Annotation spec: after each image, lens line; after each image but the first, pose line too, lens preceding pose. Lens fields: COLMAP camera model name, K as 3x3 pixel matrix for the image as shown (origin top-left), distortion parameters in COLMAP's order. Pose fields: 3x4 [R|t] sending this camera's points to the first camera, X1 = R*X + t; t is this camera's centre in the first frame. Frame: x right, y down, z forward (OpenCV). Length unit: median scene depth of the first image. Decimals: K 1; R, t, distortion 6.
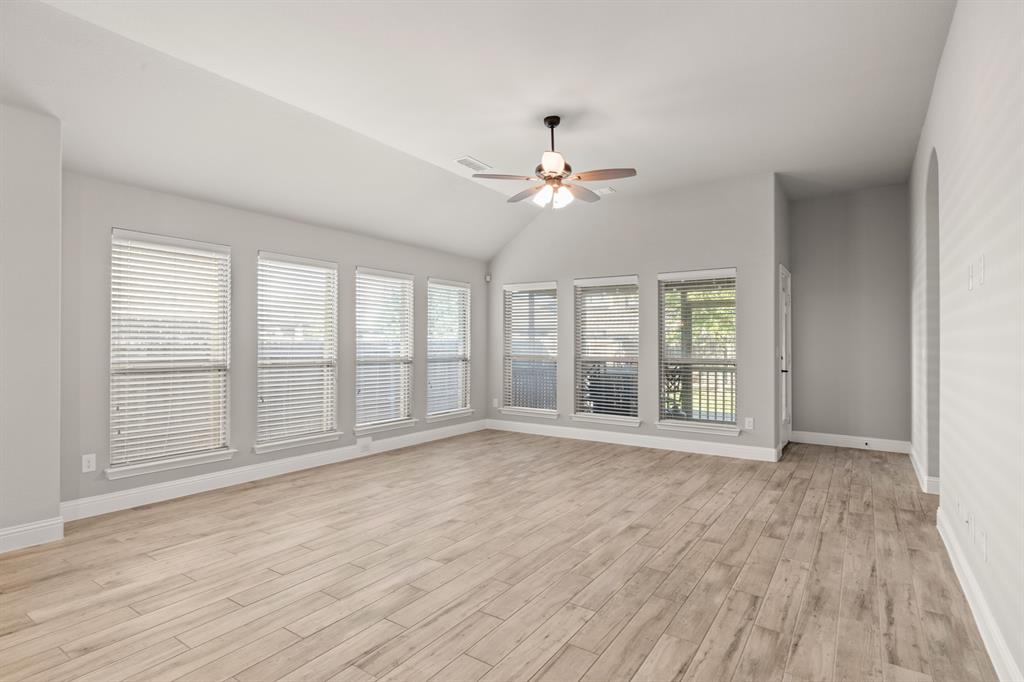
lens RADIAL K [[533.5, 0, 512.3], [0, 533.5, 333.8], [0, 0, 1]] dist [-0.001714, -0.000198]
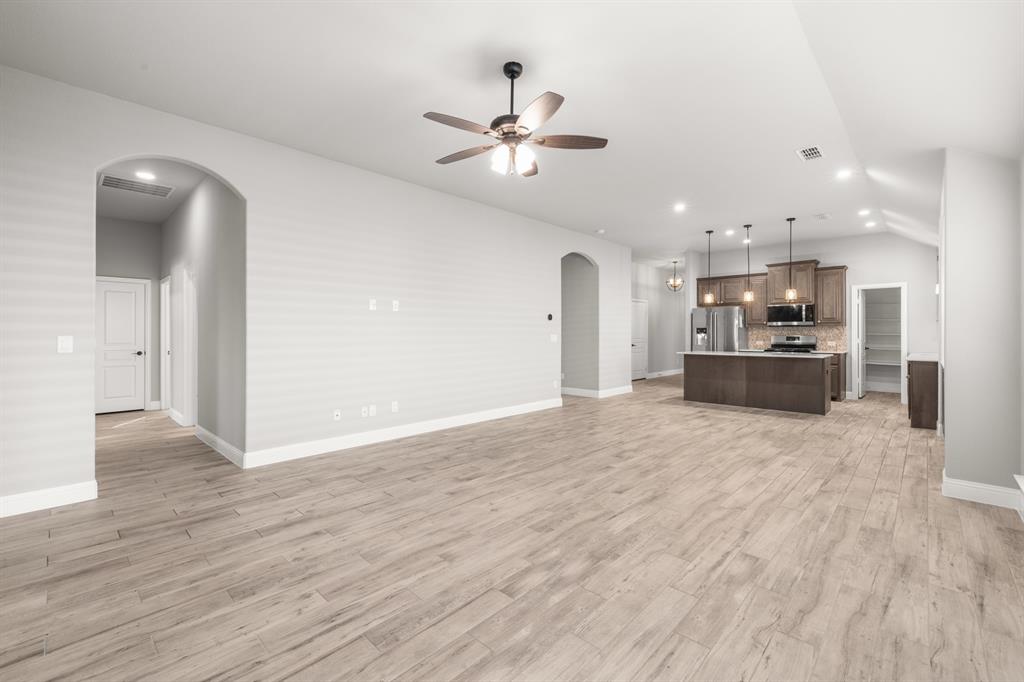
lens RADIAL K [[440.6, 0, 511.9], [0, 440.6, 334.8], [0, 0, 1]] dist [0.011244, 0.000207]
pose [[-0.986315, -0.003614, 0.164831, -0.044628], [-0.005492, 0.999925, -0.010942, 0.035696], [-0.164779, -0.011697, -0.986261, 2.039968]]
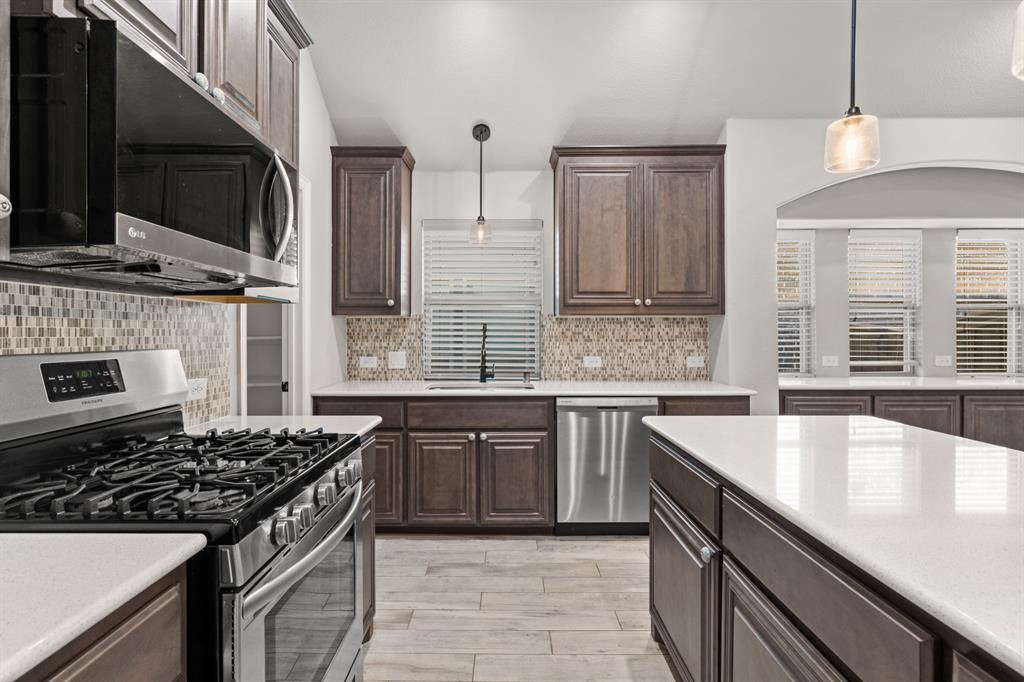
lens RADIAL K [[498.6, 0, 504.3], [0, 498.6, 335.2], [0, 0, 1]] dist [0.000134, -0.000056]
pose [[0.547969, -0.003698, -0.836491, -0.738918], [0.014421, 0.999883, 0.005027, -0.006762], [0.836375, -0.014818, 0.547958, -0.616477]]
